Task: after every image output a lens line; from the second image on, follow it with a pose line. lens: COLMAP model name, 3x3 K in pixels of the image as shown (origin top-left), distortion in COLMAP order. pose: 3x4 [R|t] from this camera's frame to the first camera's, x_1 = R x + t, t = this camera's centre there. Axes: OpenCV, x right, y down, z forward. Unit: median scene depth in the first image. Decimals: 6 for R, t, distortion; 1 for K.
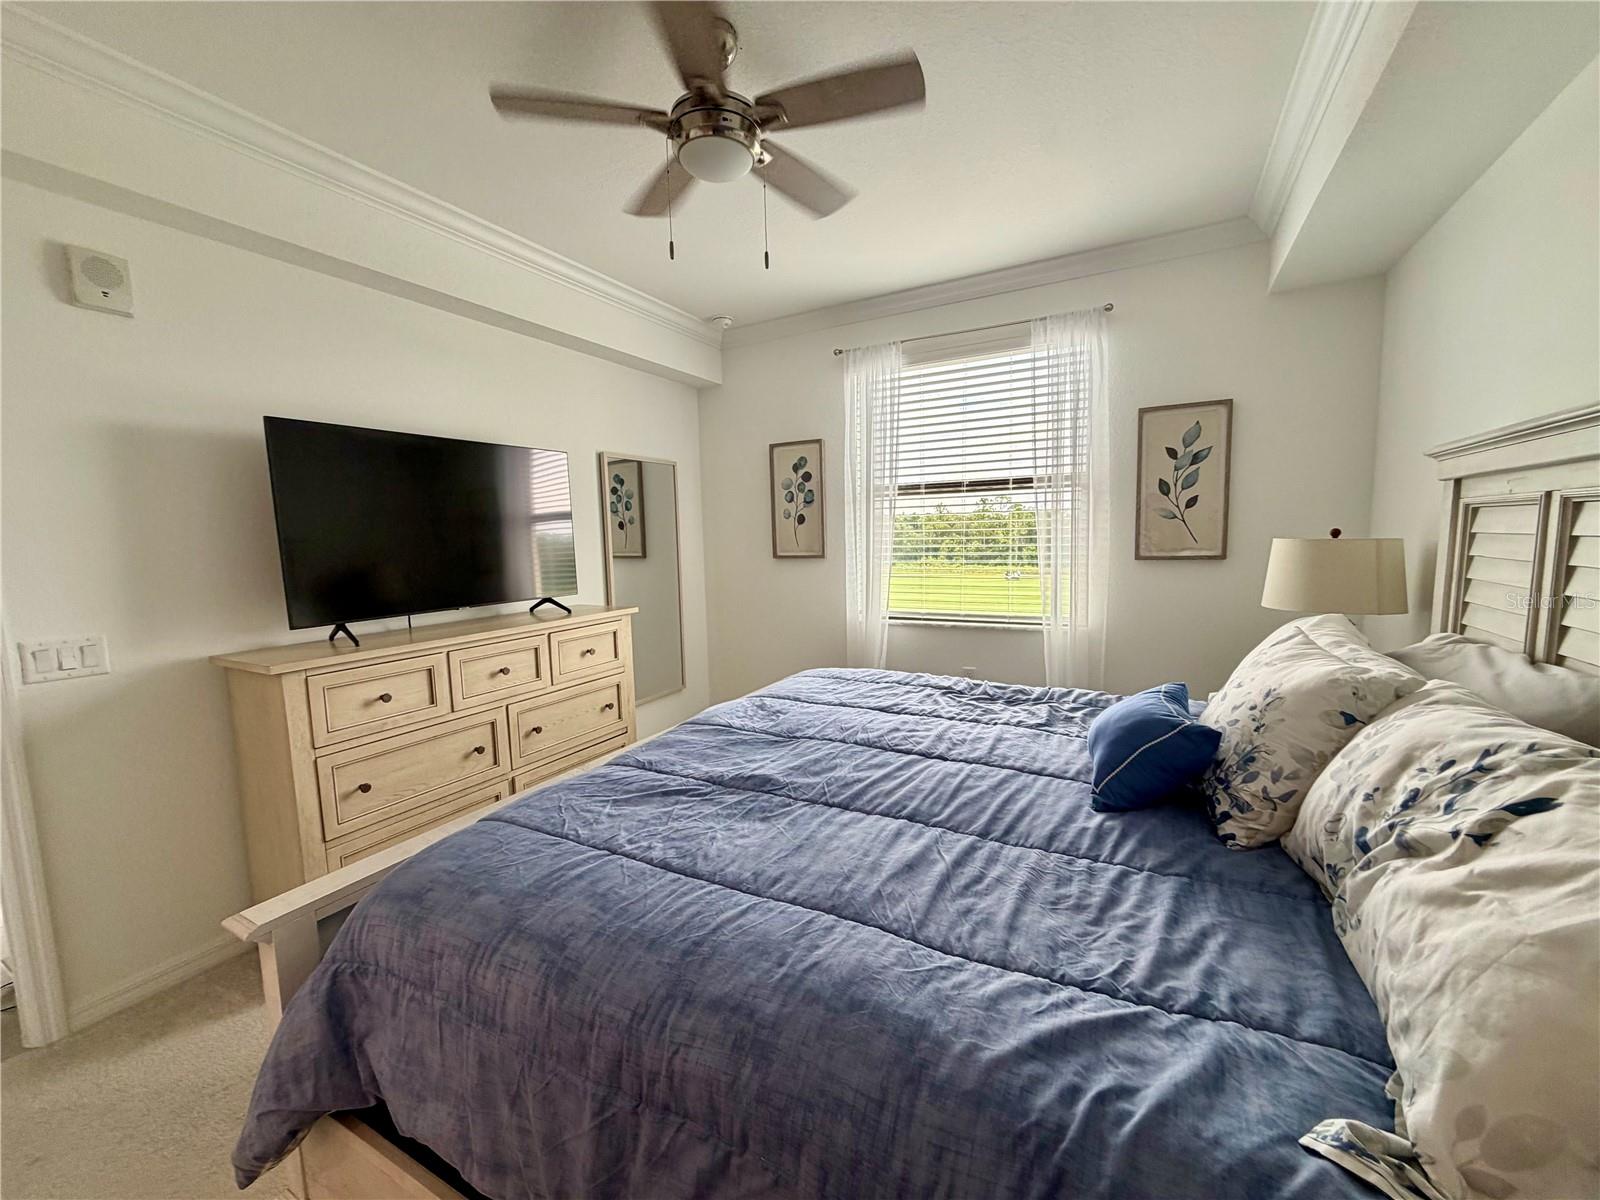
lens RADIAL K [[640.0, 0, 795.6], [0, 640.0, 600.2], [0, 0, 1]] dist [-0.003937, 0.000629]
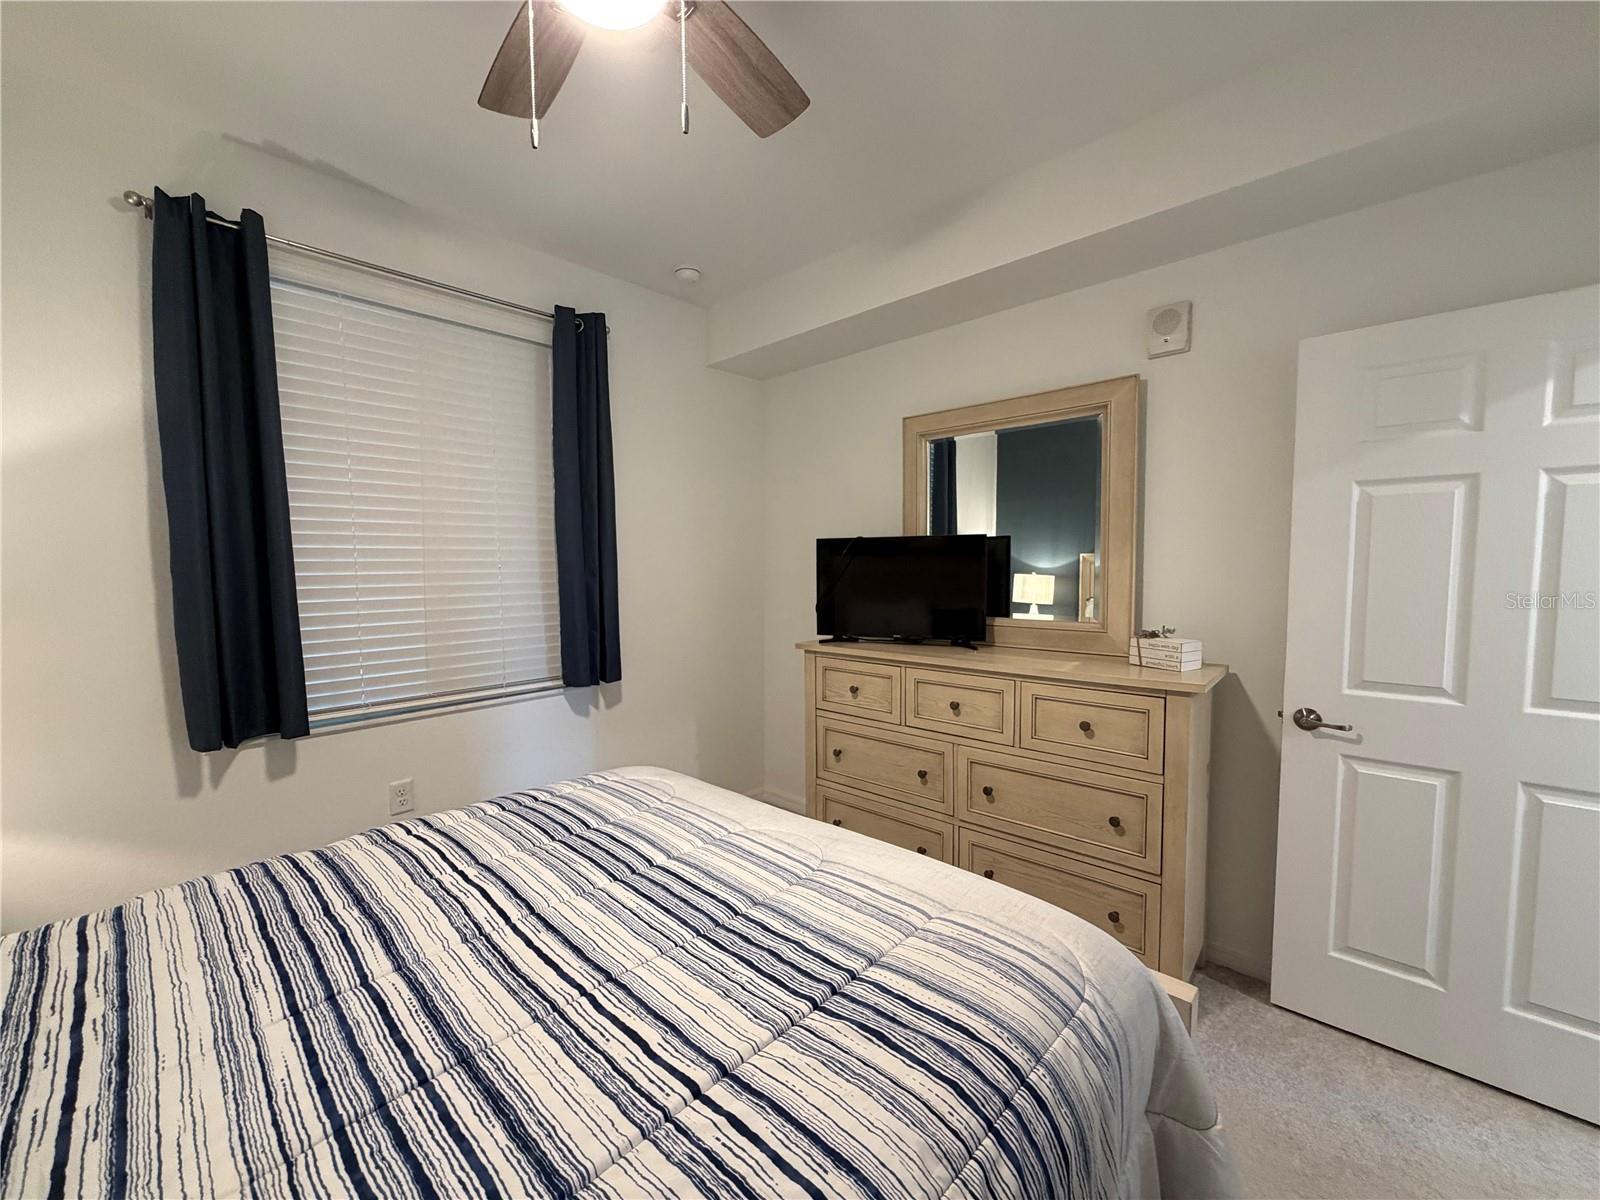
lens RADIAL K [[640.0, 0, 791.5], [0, 640.0, 592.9], [0, 0, 1]] dist [-0.003937, 0.000629]
pose [[-0.262049, 0.055286, -0.963470, 0.480252], [-0.092100, 0.992368, 0.081994, -0.105104], [0.960650, 0.110222, -0.254957, 0.978948]]
